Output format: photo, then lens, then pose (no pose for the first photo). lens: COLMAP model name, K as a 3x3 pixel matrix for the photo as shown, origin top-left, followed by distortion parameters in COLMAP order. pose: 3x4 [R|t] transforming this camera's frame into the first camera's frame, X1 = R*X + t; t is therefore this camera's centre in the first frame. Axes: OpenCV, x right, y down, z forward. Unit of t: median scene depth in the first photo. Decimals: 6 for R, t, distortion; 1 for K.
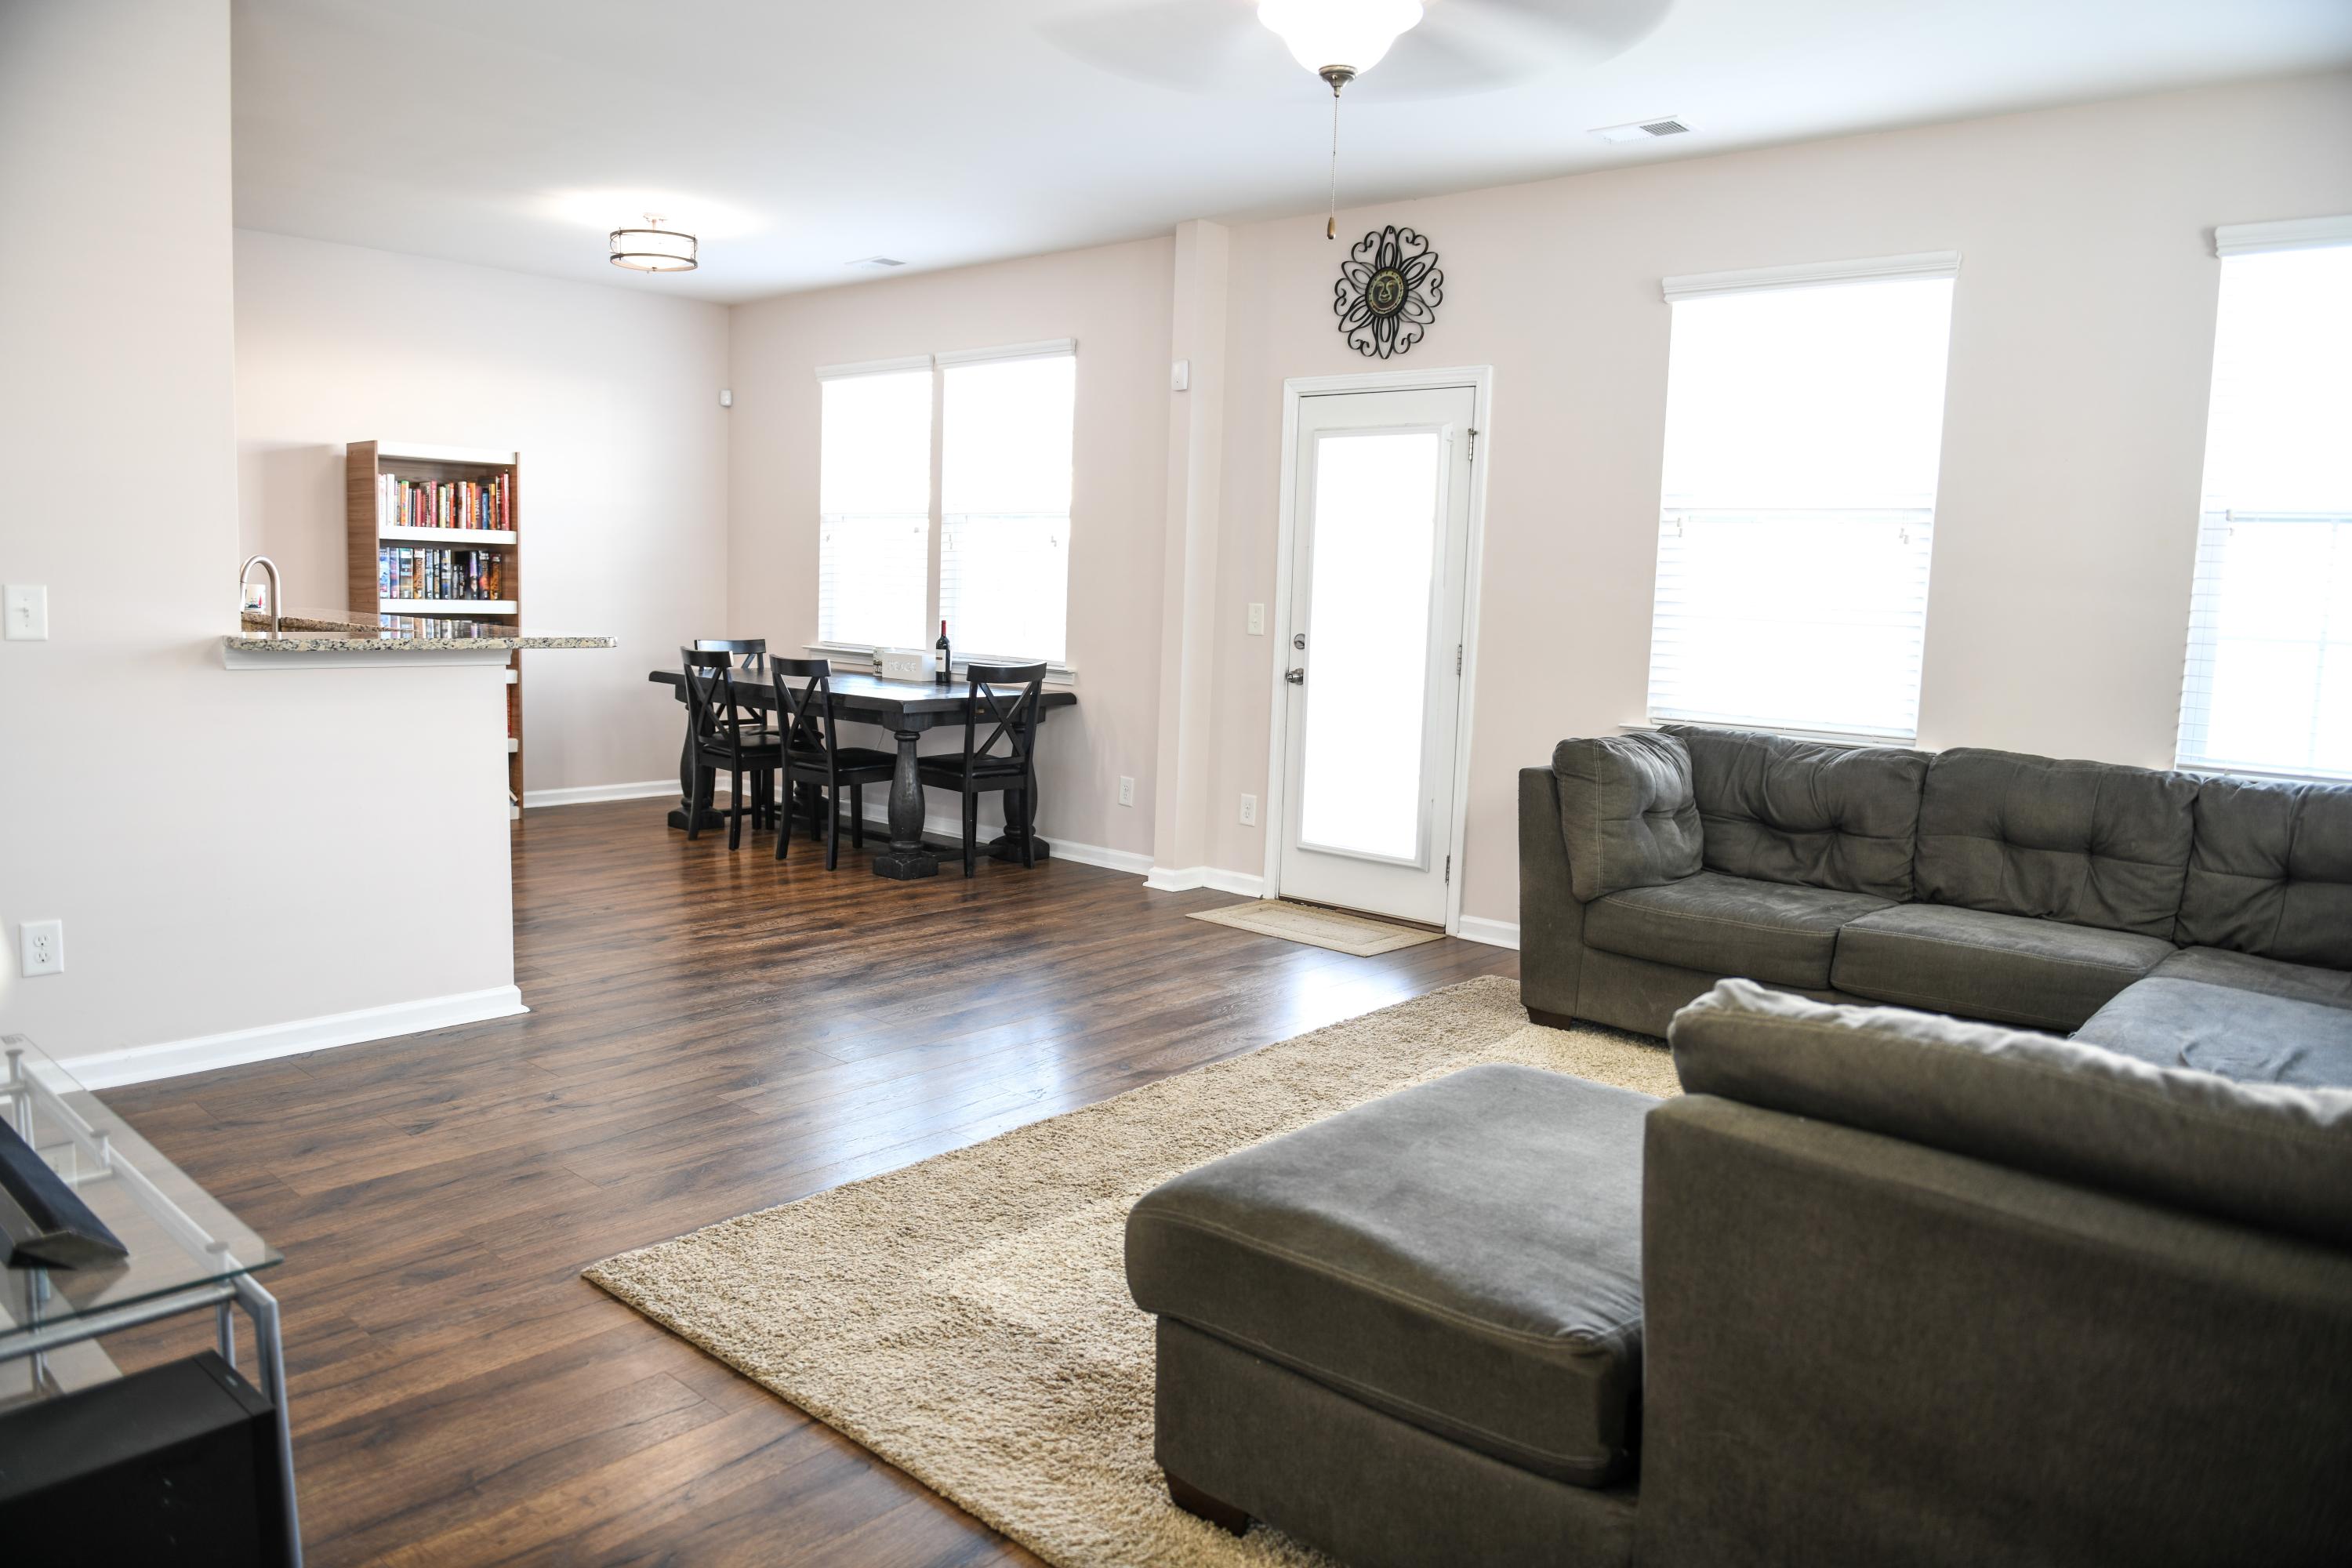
lens RADIAL K [[1604.9, 0, 1148.1], [0, 1604.9, 757.3], [0, 0, 1]] dist [-0.045879, -0.006366]
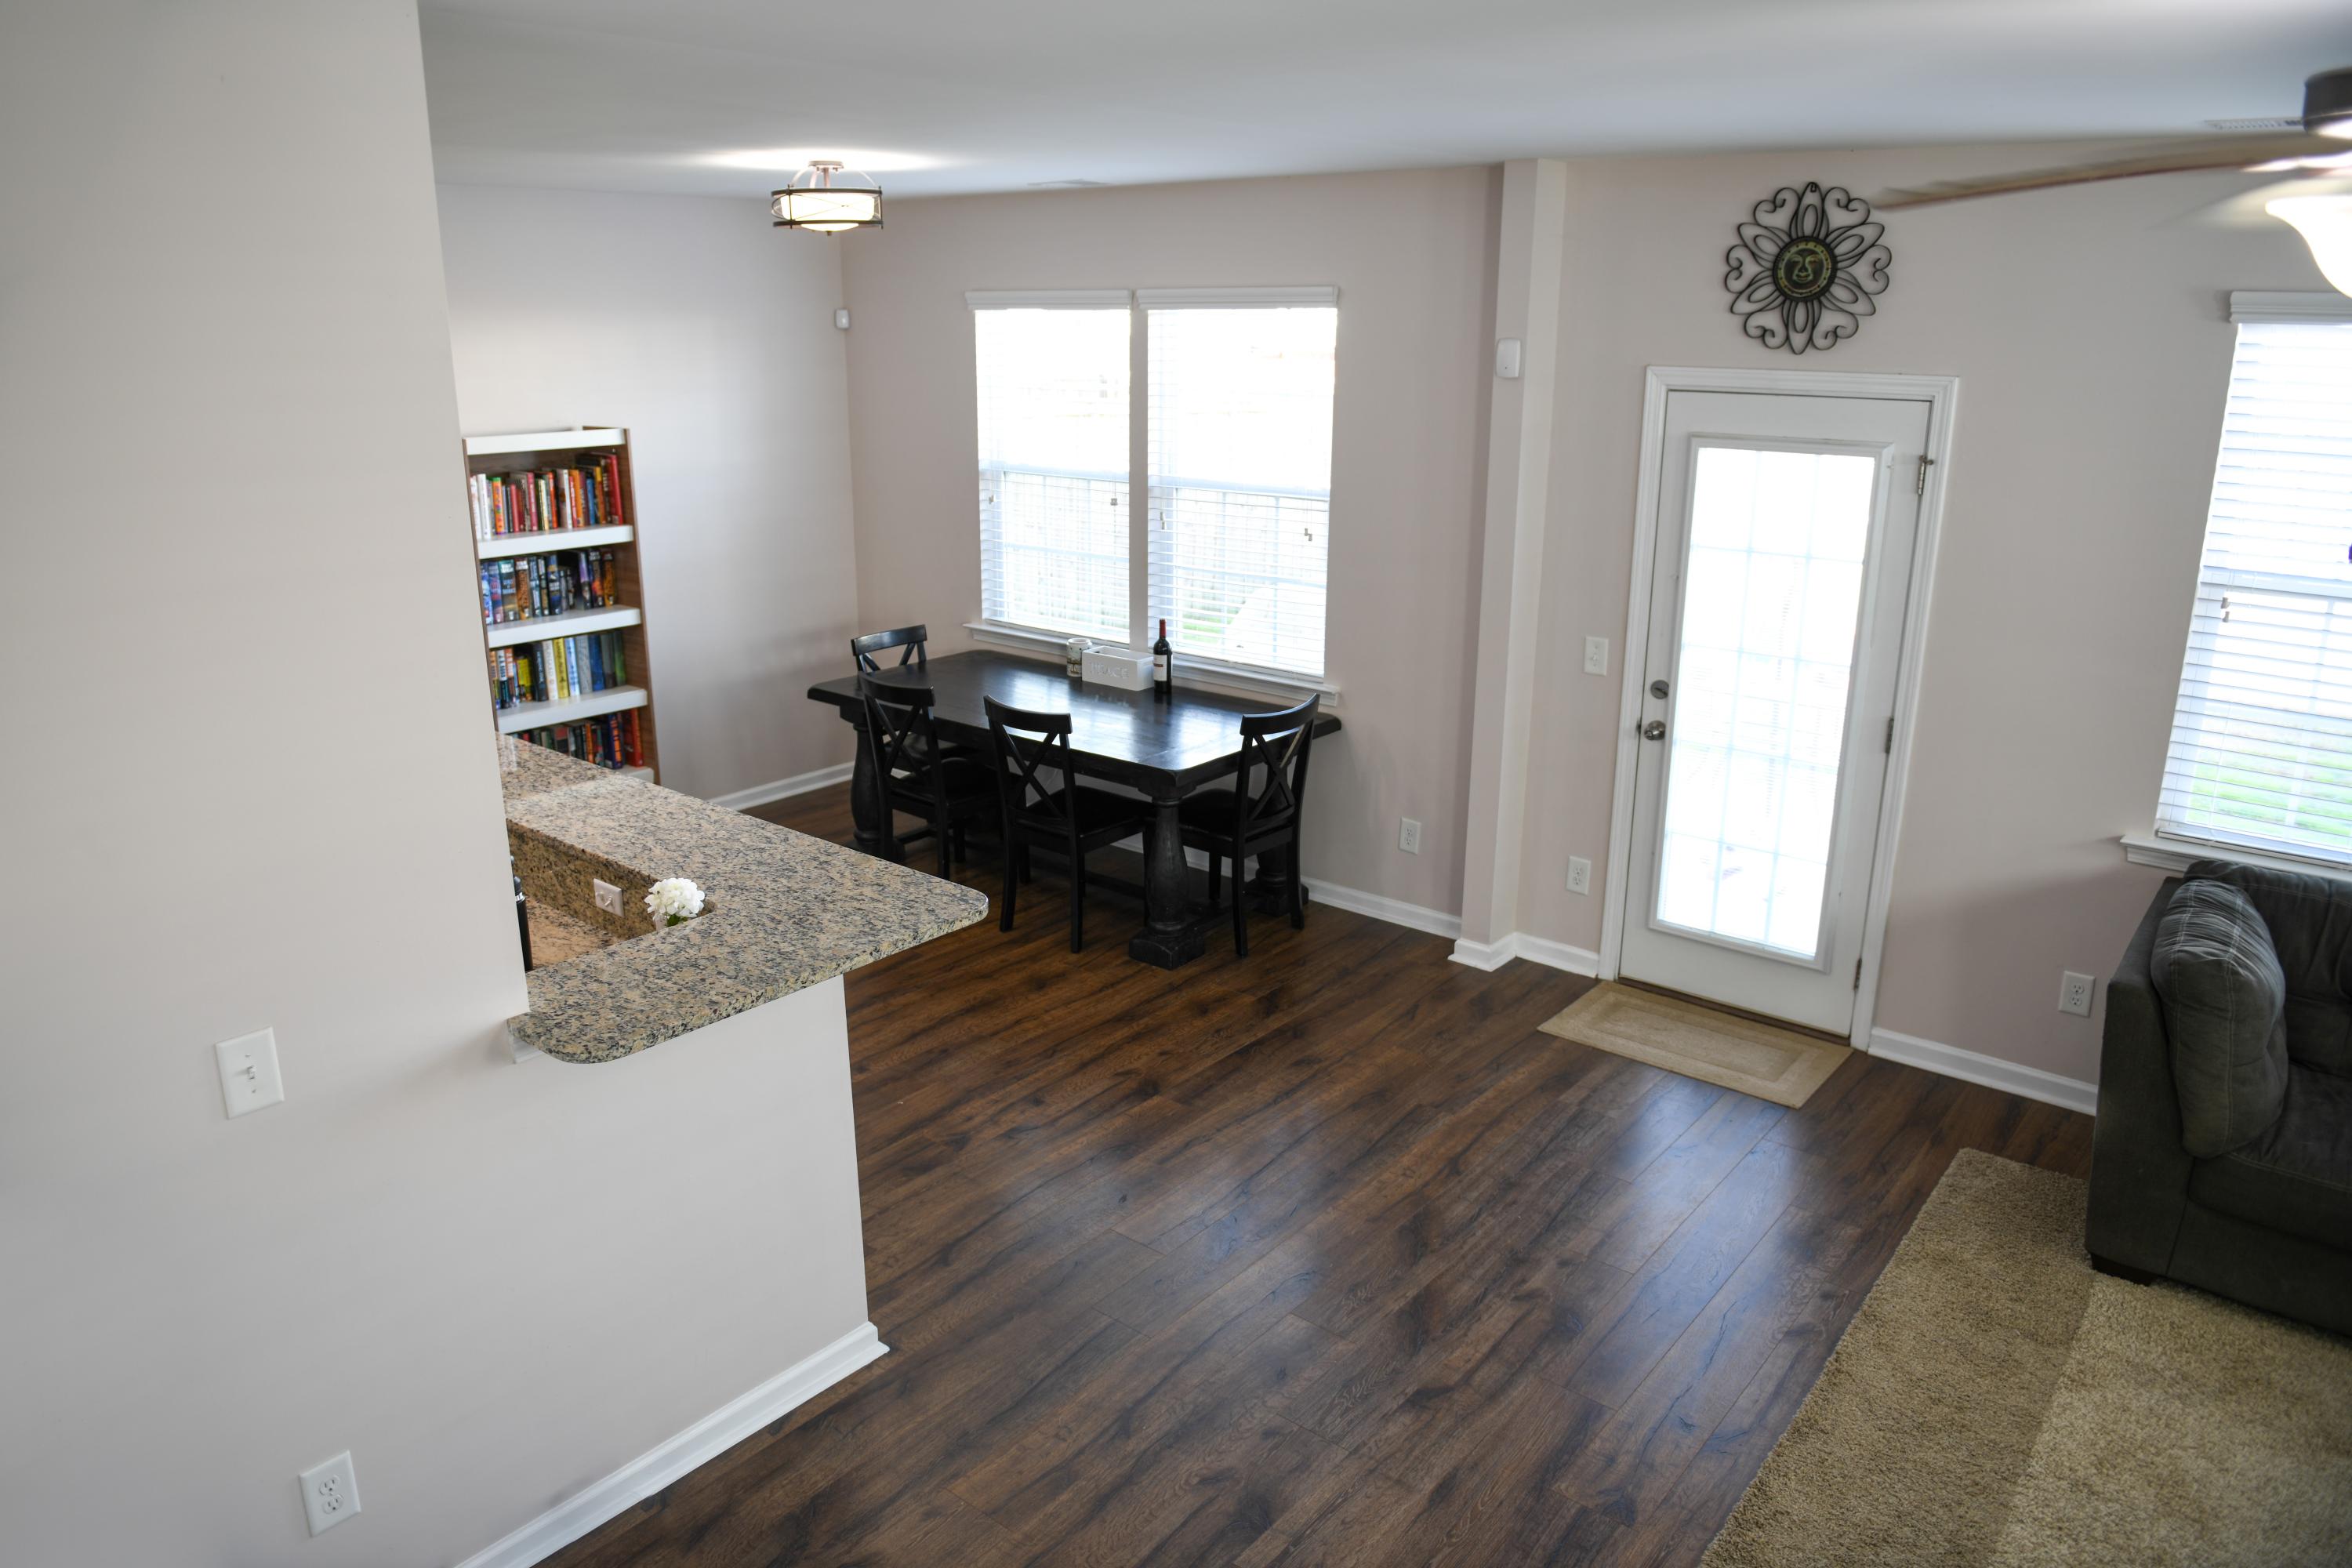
lens RADIAL K [[1604.9, 0, 1146.8], [0, 1604.9, 753.8], [0, 0, 1]] dist [-0.045879, -0.006366]
pose [[0.998628, -0.043972, 0.028422, -0.203019], [0.038657, 0.985338, 0.166176, -0.194483], [-0.035312, -0.164849, 0.985687, 0.198636]]
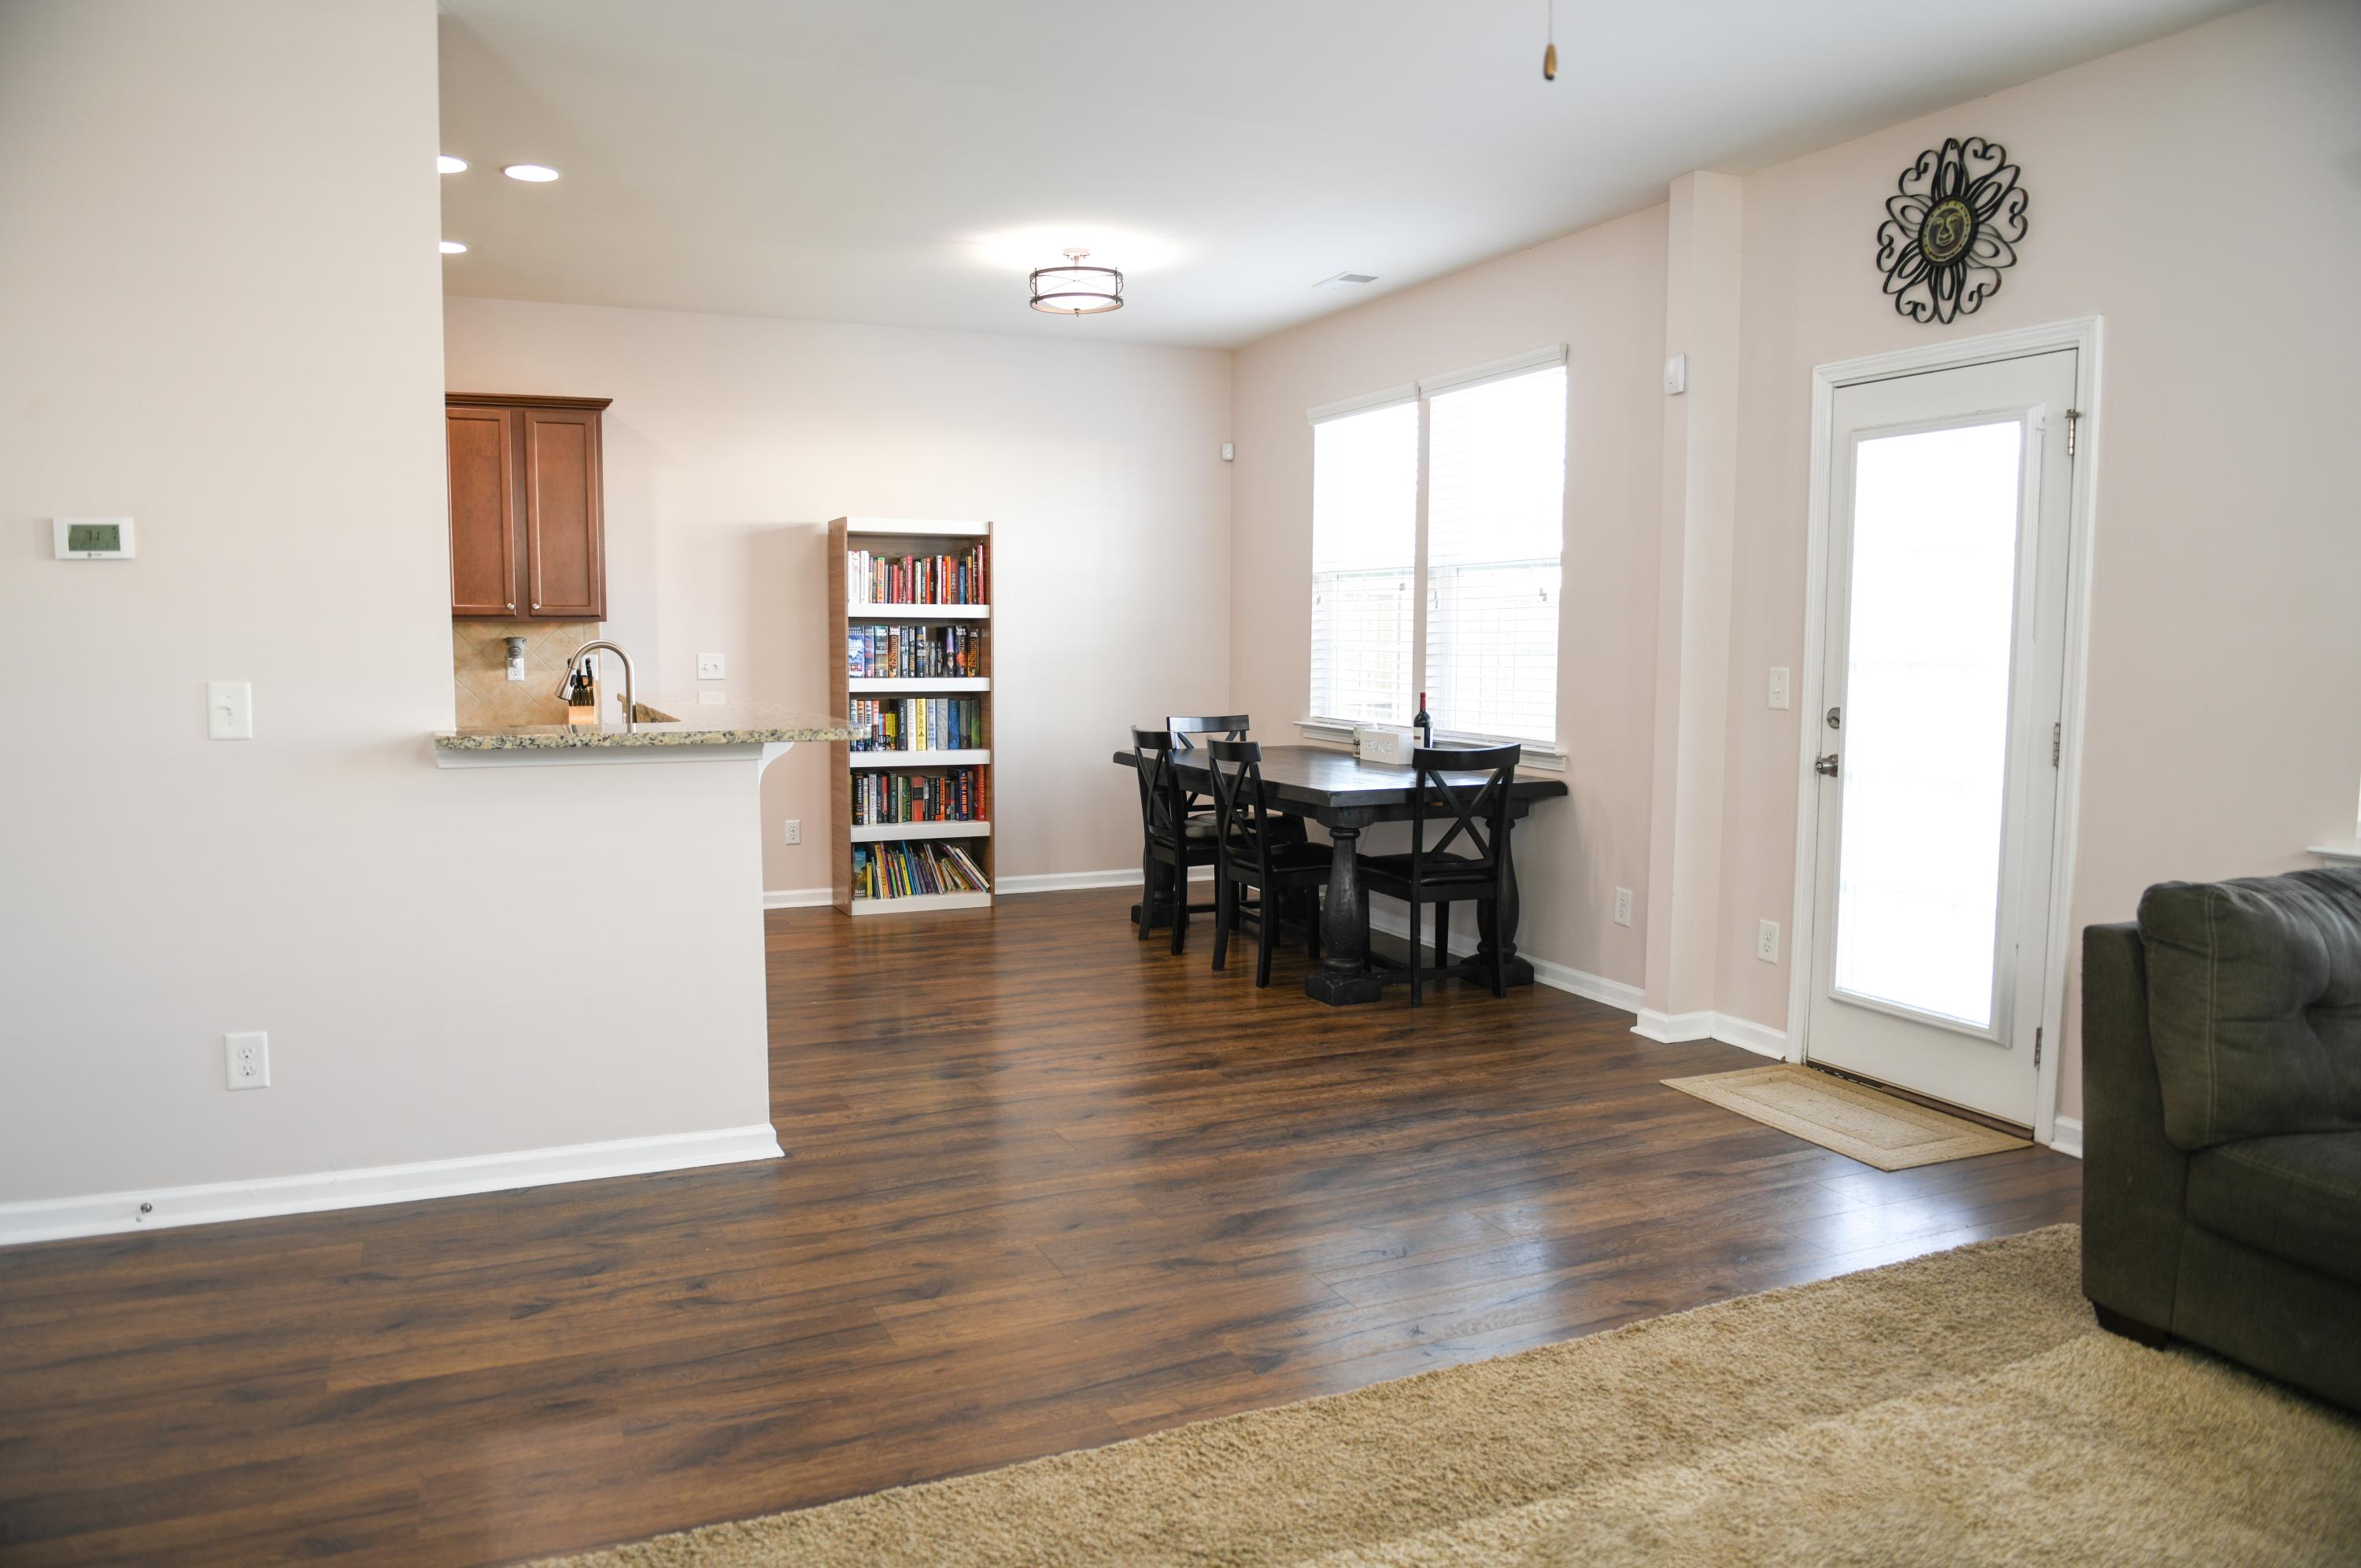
lens RADIAL K [[1610.7, 0, 1151.1], [0, 1610.7, 784.1], [0, 0, 1]] dist [-0.045879, -0.006366]
pose [[0.909783, 0.008402, -0.415000, 0.118554], [-0.017534, 0.999681, -0.018201, -0.023748], [0.414714, 0.023835, 0.909639, 0.209043]]
